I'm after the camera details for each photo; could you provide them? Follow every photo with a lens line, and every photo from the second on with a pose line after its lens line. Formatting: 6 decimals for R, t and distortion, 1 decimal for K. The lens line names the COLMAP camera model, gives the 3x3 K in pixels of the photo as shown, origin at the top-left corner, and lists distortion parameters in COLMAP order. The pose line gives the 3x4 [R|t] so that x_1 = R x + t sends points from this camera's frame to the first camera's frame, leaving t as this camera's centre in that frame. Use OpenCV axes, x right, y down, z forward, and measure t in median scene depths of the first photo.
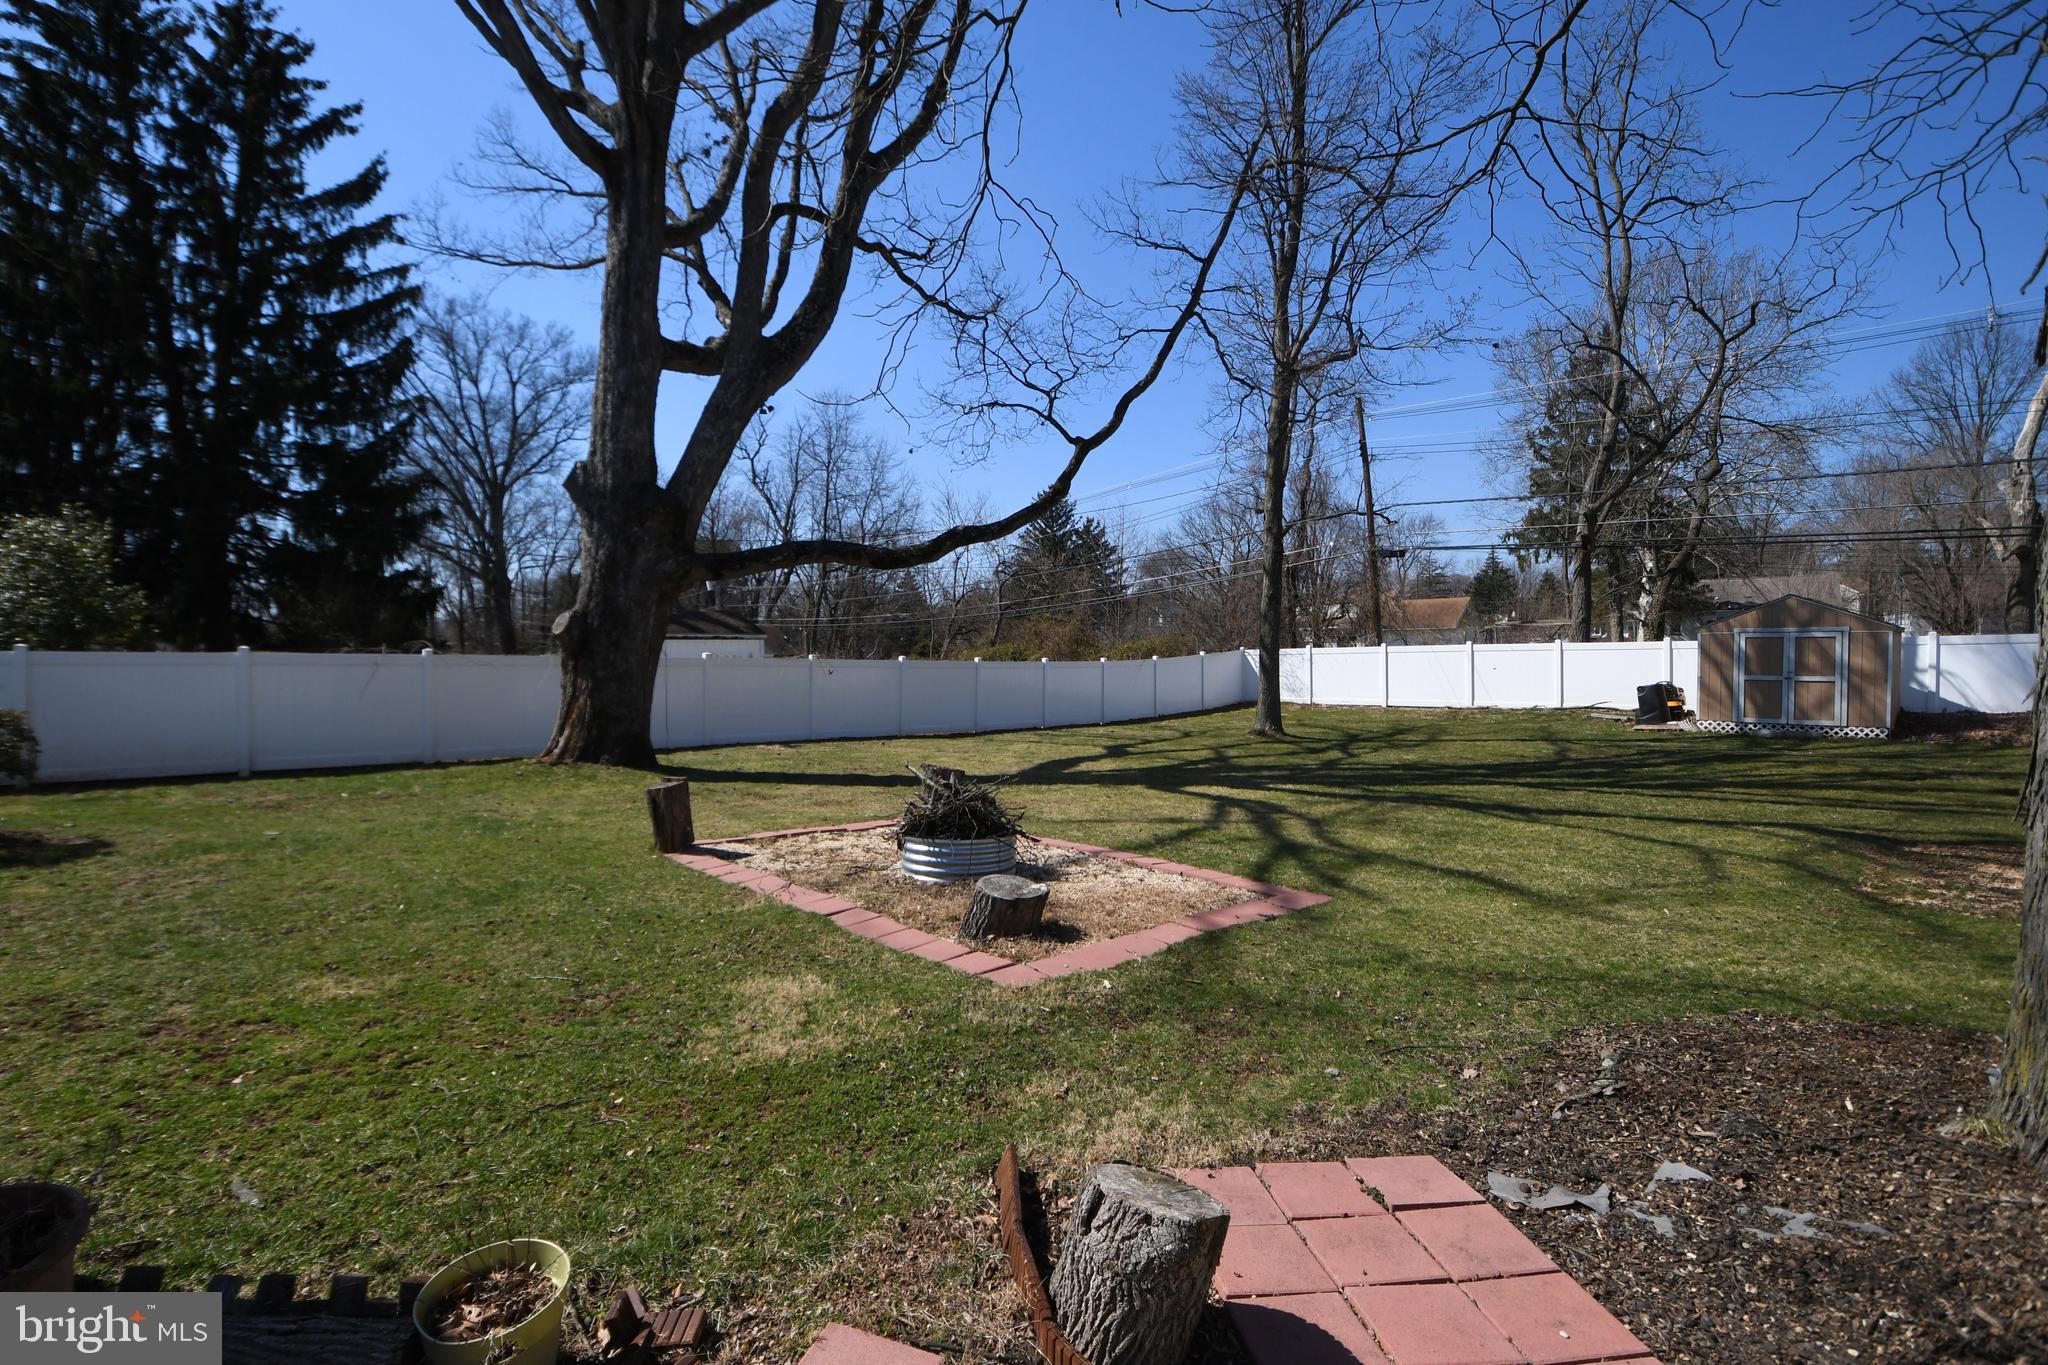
lens RADIAL K [[905.5, 0, 1024.0], [0, 905.5, 682.5], [0, 0, 1]] dist [0.000194, -0.021692]
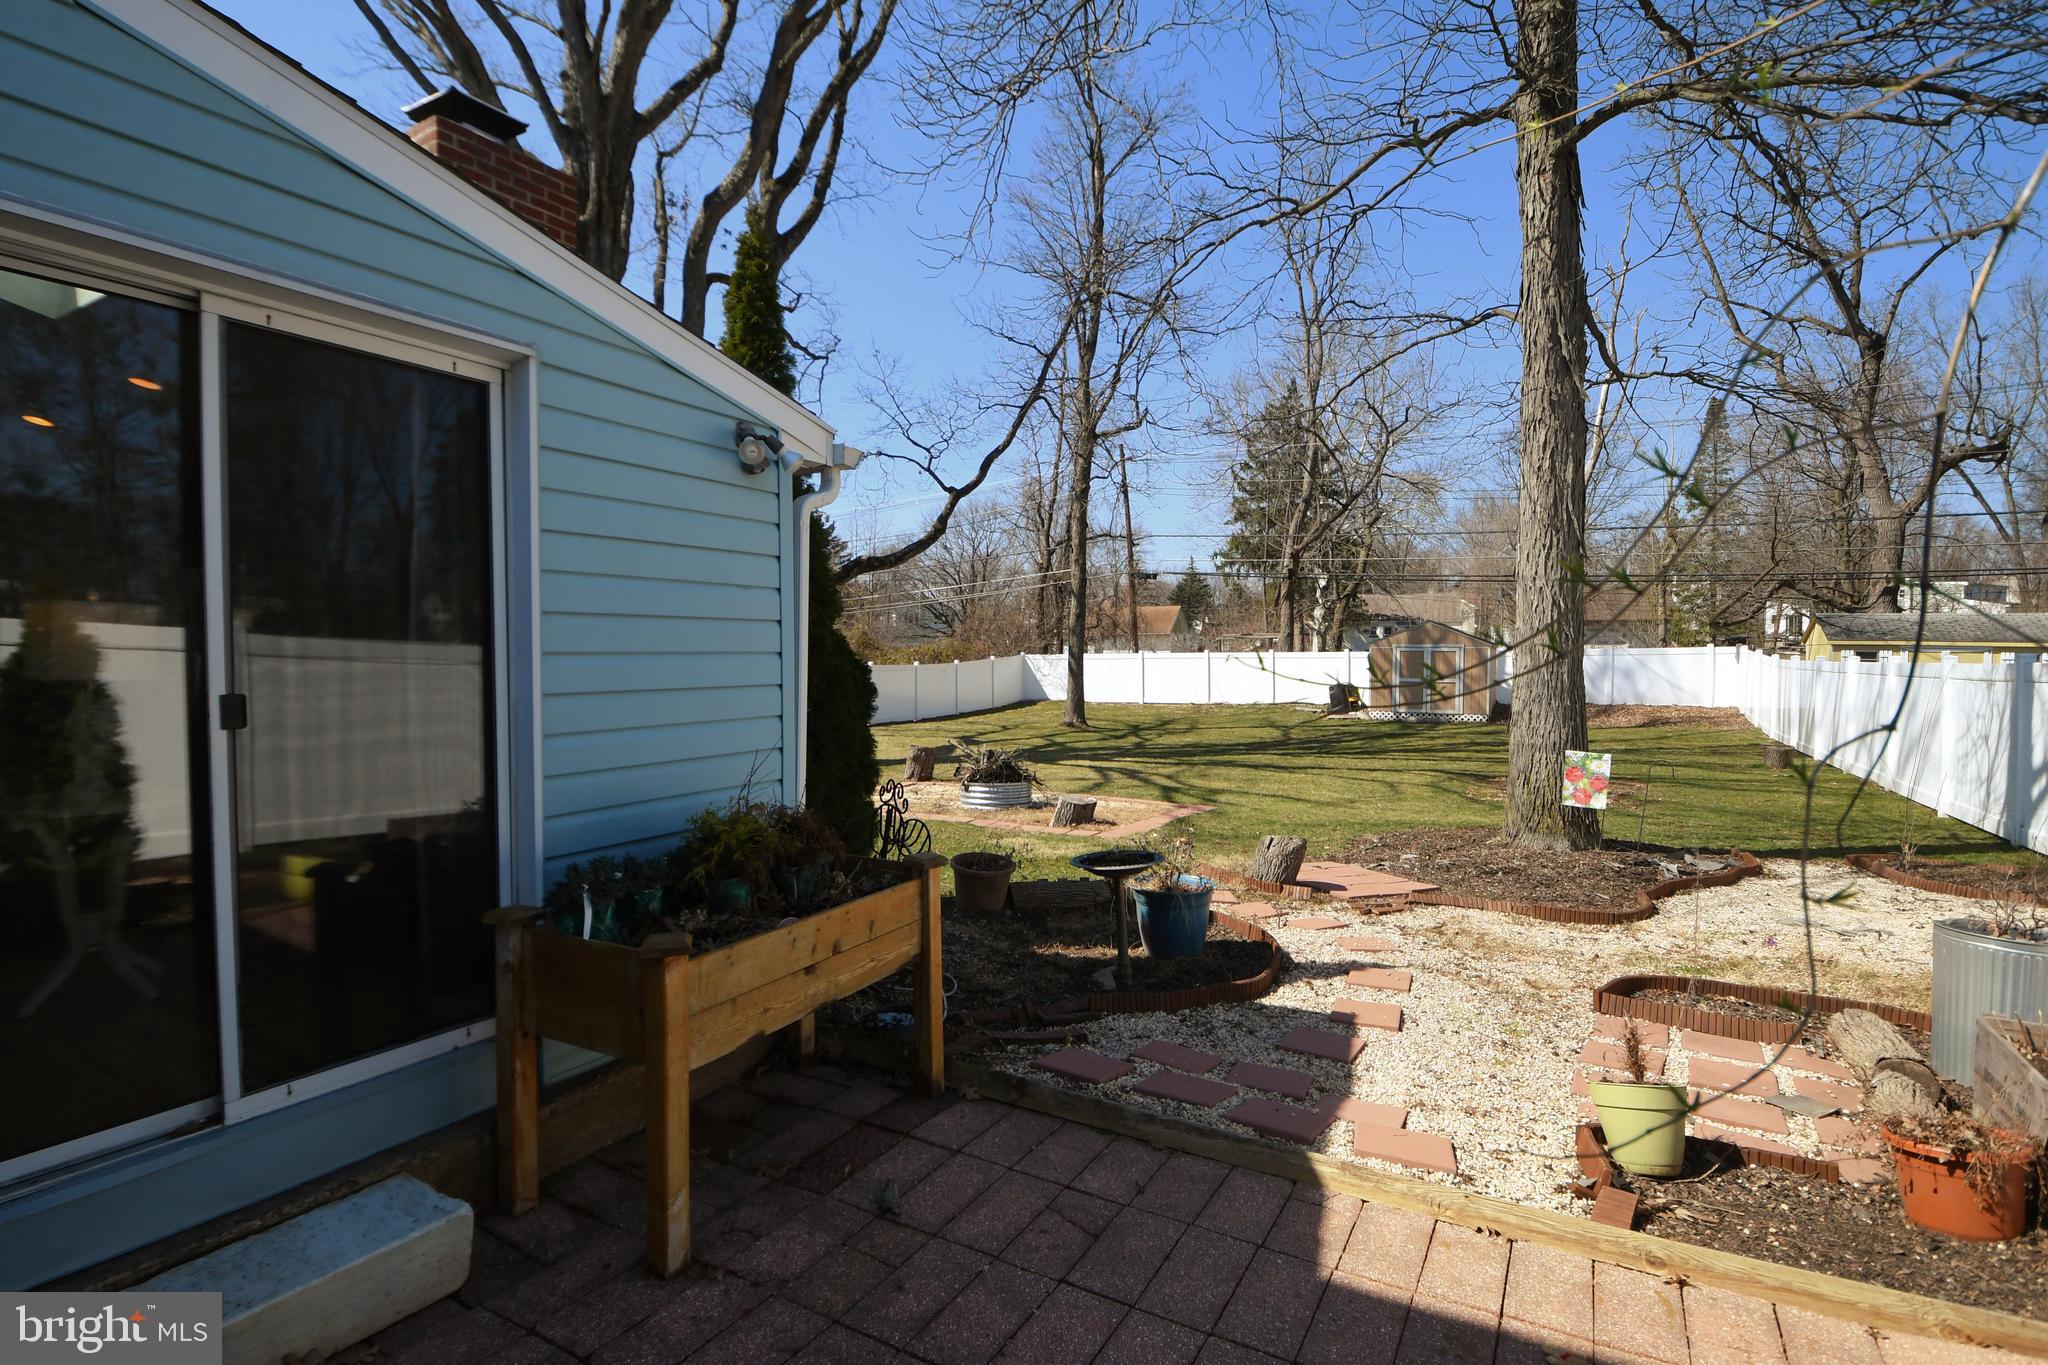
lens RADIAL K [[945.8, 0, 1024.0], [0, 945.8, 682.5], [0, 0, 1]] dist [-0.000494, 0.000015]
pose [[0.952679, -0.001745, 0.303974, -0.203522], [0.001942, 0.999998, -0.000345, -0.001722], [-0.303973, 0.000919, 0.952680, -0.226782]]
